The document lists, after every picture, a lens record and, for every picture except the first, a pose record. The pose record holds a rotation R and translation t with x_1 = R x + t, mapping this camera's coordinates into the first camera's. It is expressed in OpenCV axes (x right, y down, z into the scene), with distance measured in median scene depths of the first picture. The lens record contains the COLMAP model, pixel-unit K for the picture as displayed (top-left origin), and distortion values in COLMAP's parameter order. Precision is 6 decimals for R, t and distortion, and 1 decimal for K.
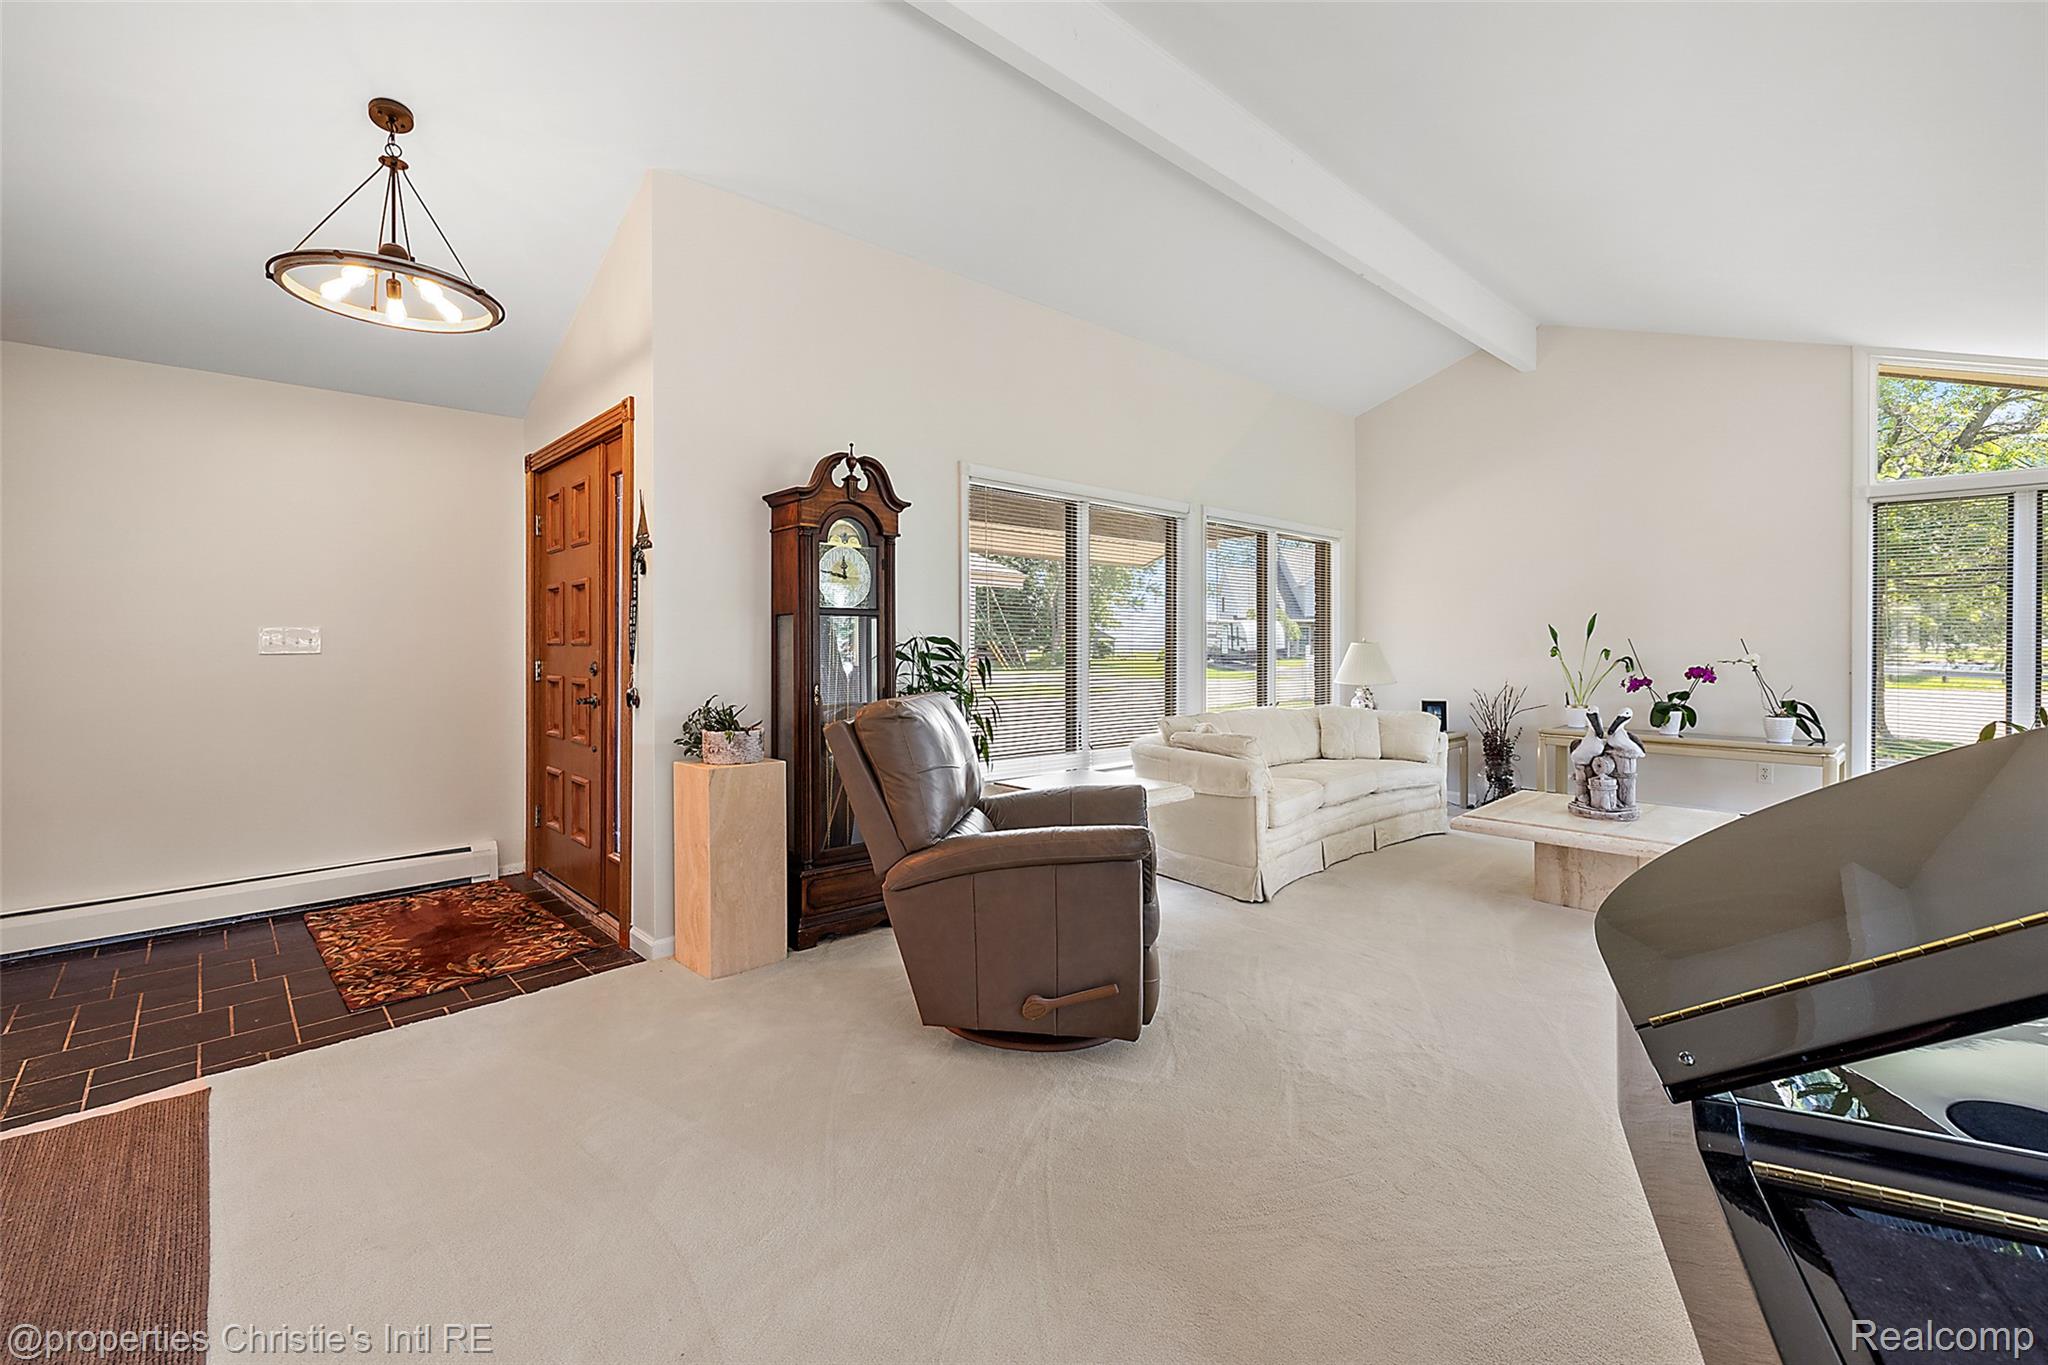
lens RADIAL K [[871.1, 0, 1039.4], [0, 871.1, 681.2], [0, 0, 1]] dist [0.001112, 0.000324]
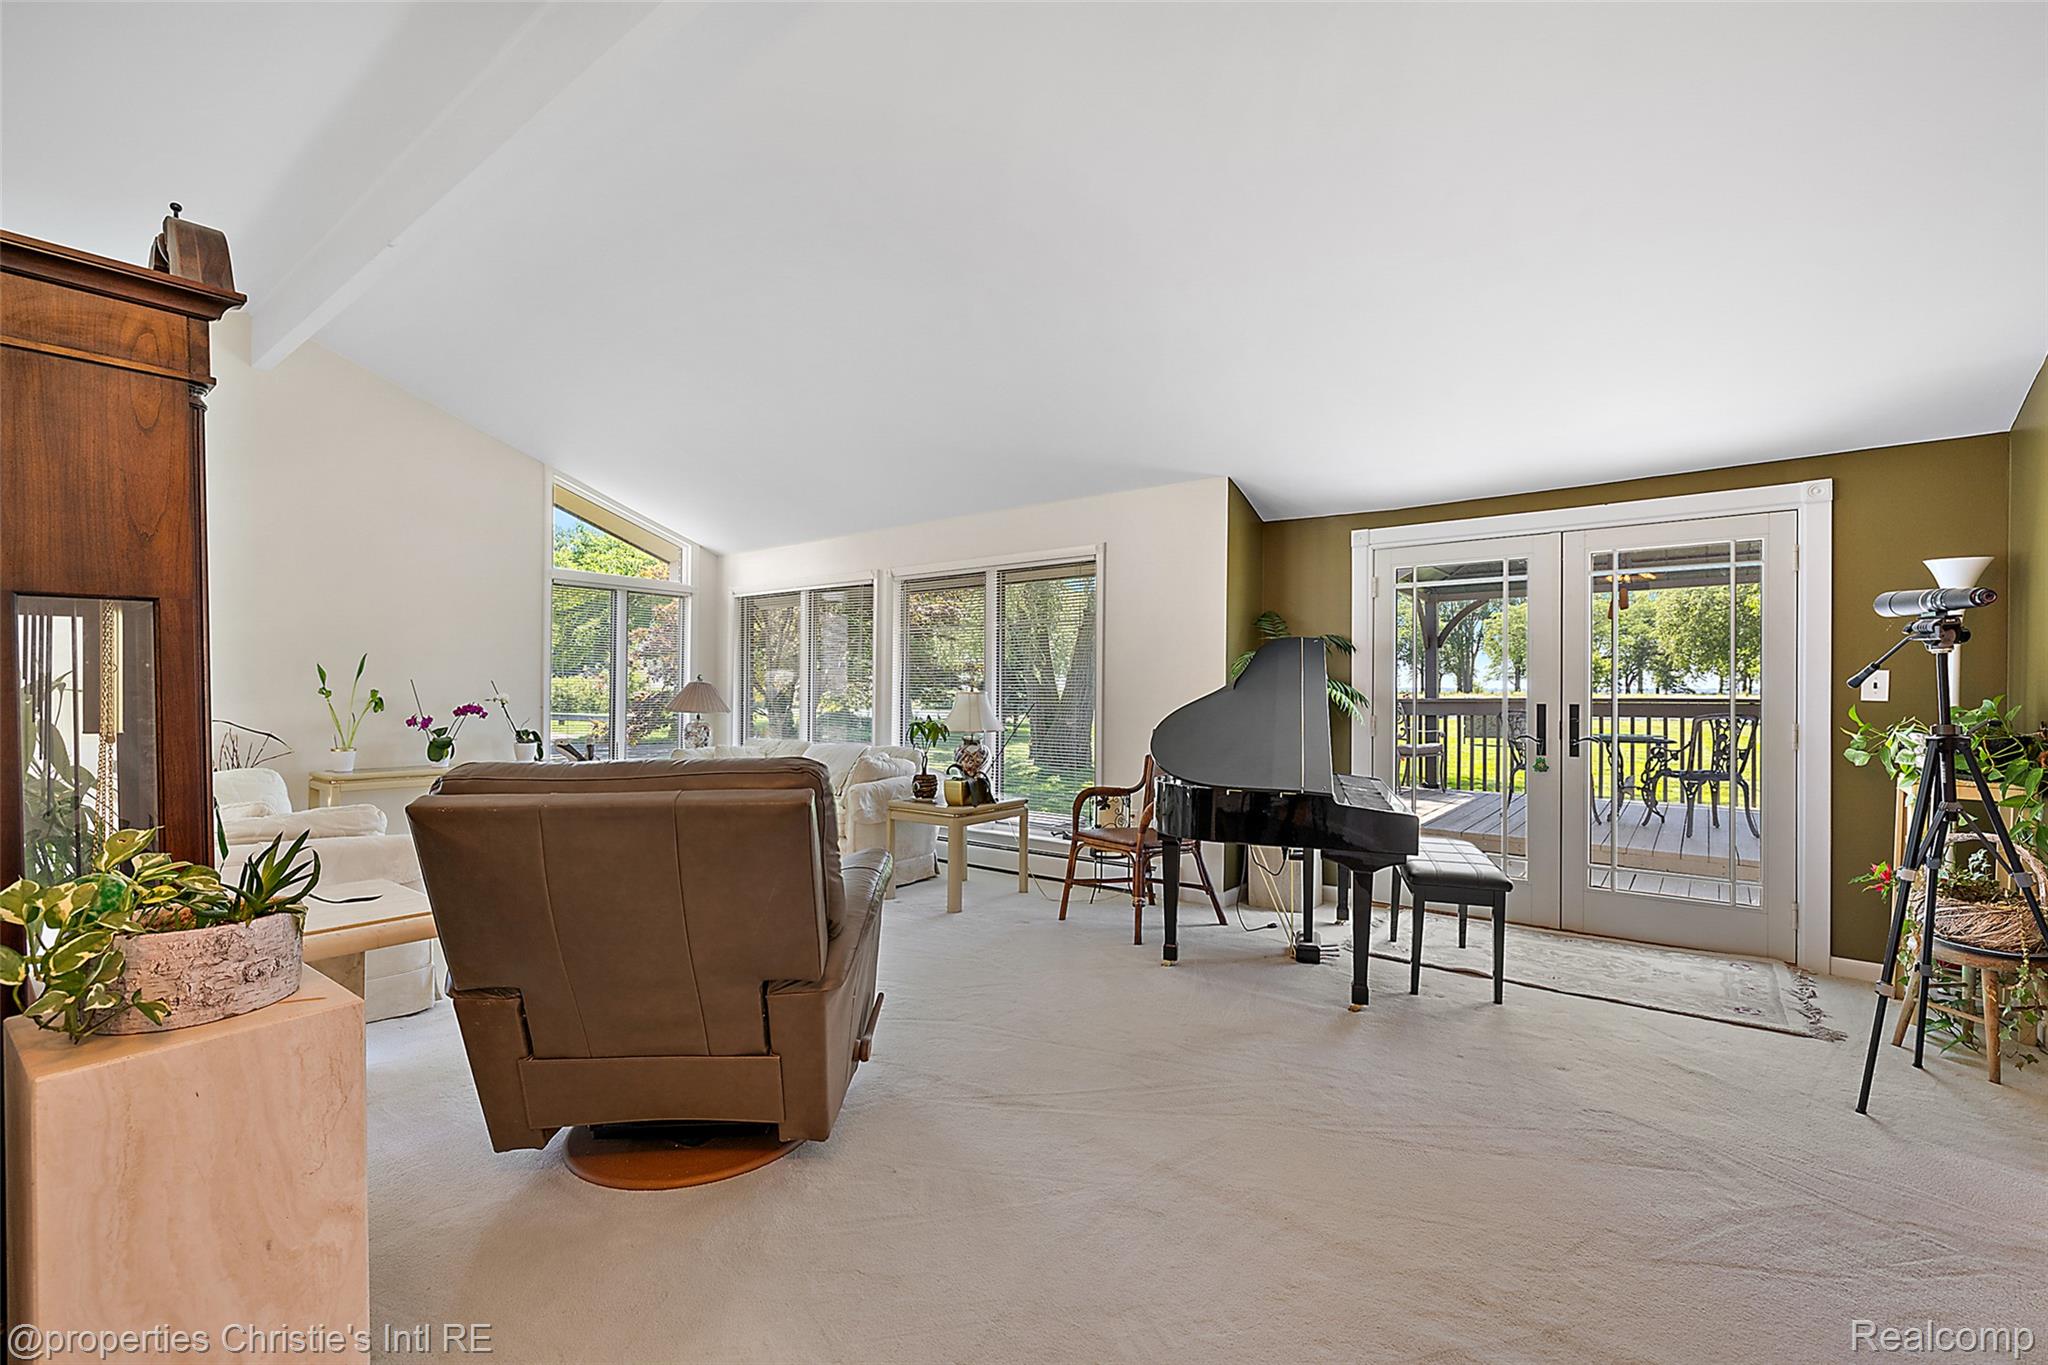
lens RADIAL K [[877.4, 0, 1044.0], [0, 877.4, 699.6], [0, 0, 1]] dist [0.000509, 0.000484]
pose [[-0.157904, -0.011738, 0.987385, -0.672329], [0.048465, 0.998632, 0.019622, -0.013406], [-0.986264, 0.050952, -0.157119, 0.625230]]
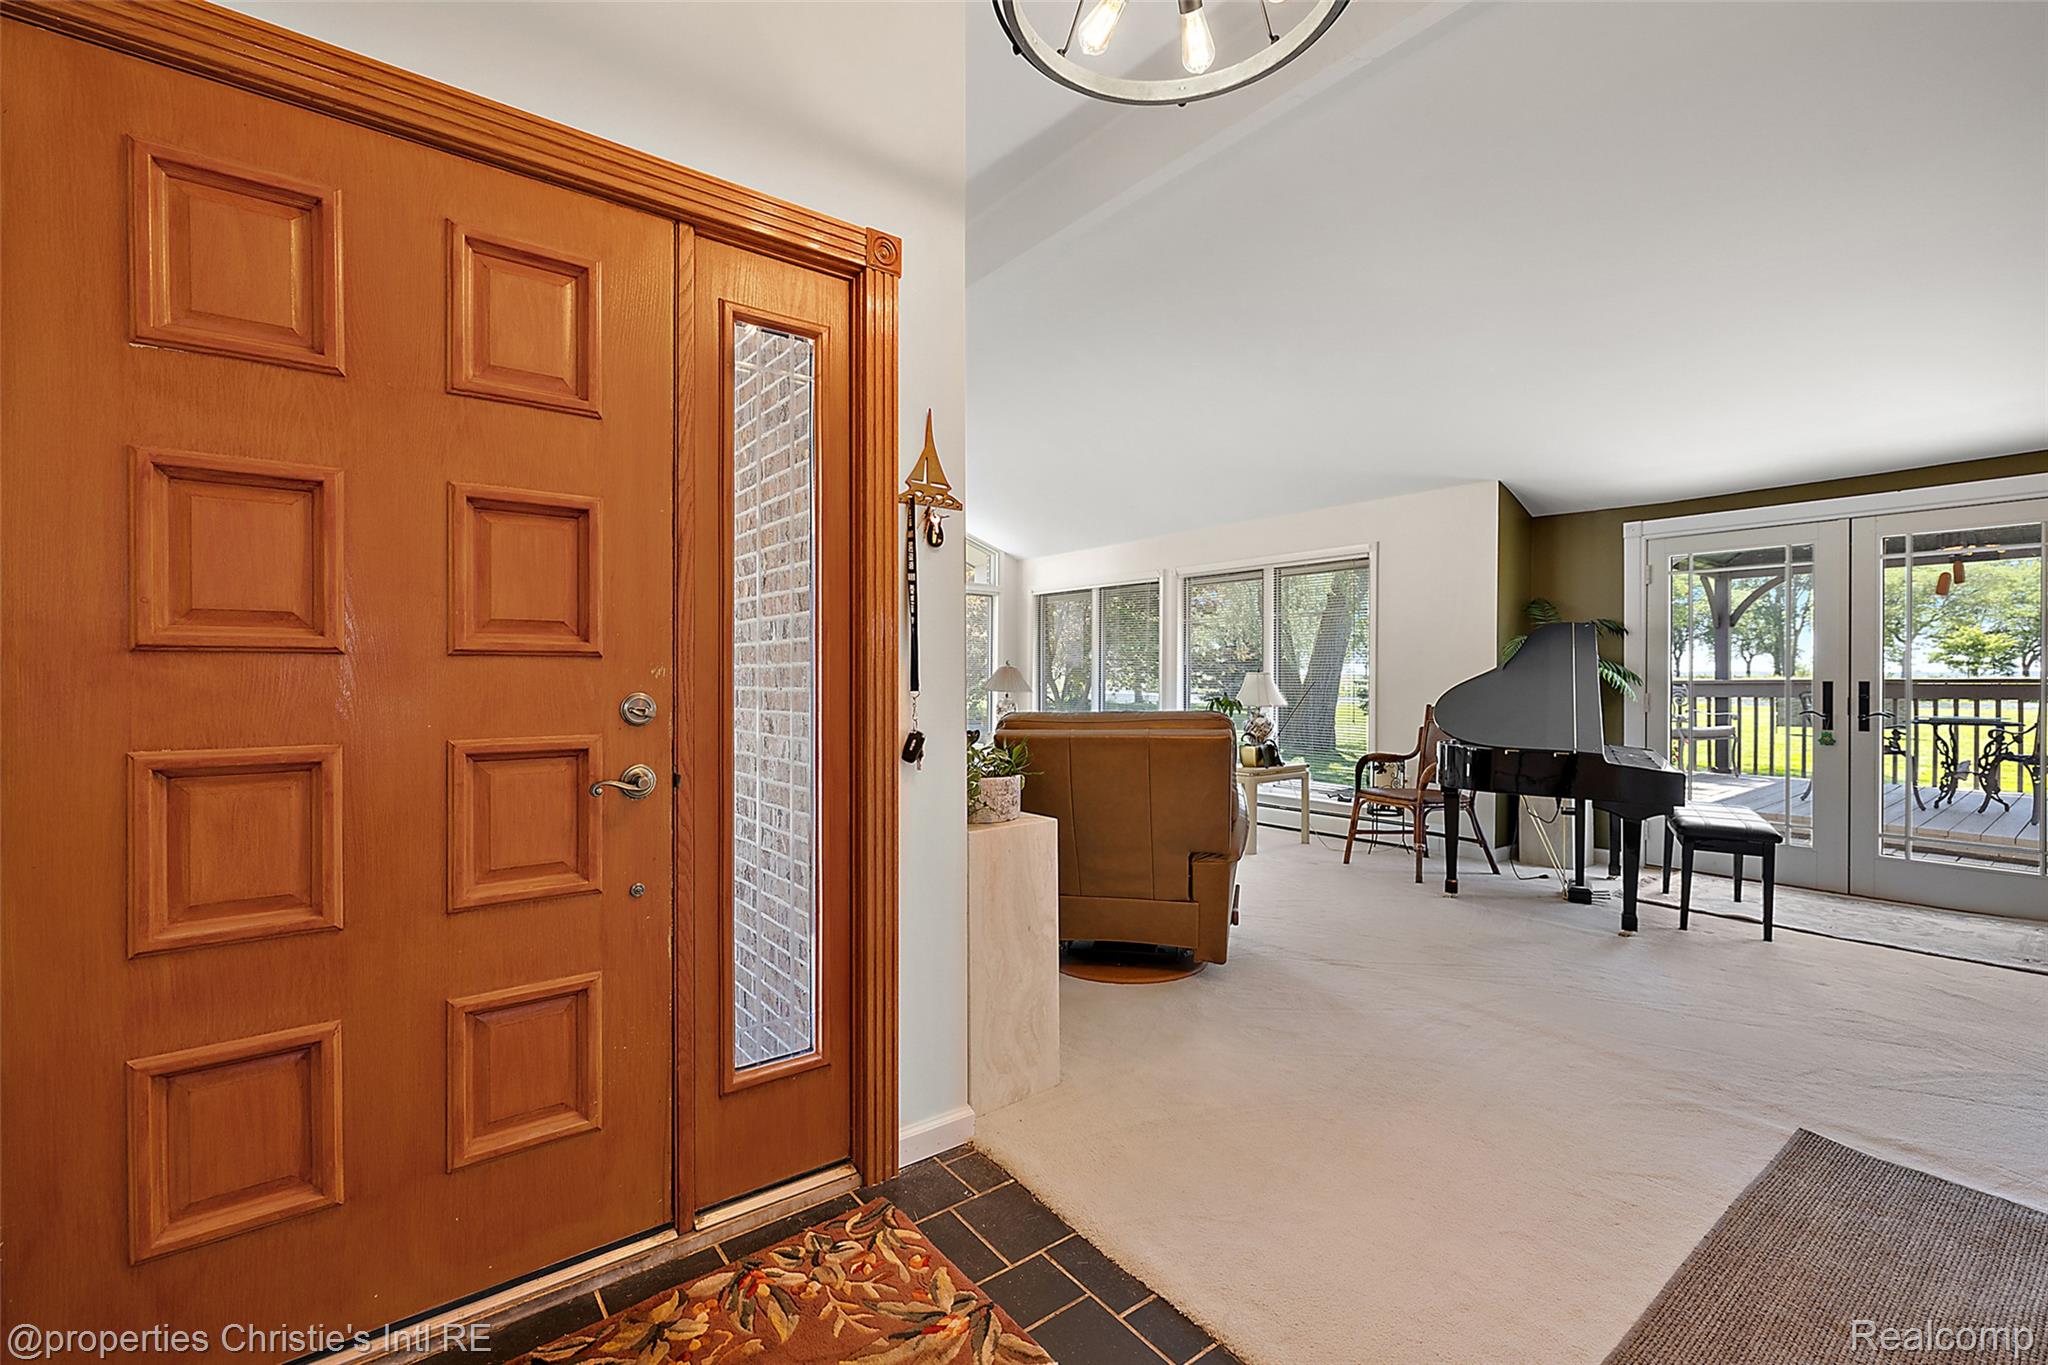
lens RADIAL K [[871.1, 0, 1039.4], [0, 871.1, 681.2], [0, 0, 1]] dist [0.001112, 0.000324]
pose [[0.101245, -0.007711, 0.994832, -0.944527], [0.052106, 0.998639, 0.002437, -0.013586], [-0.993496, 0.051590, 0.101509, 0.760688]]
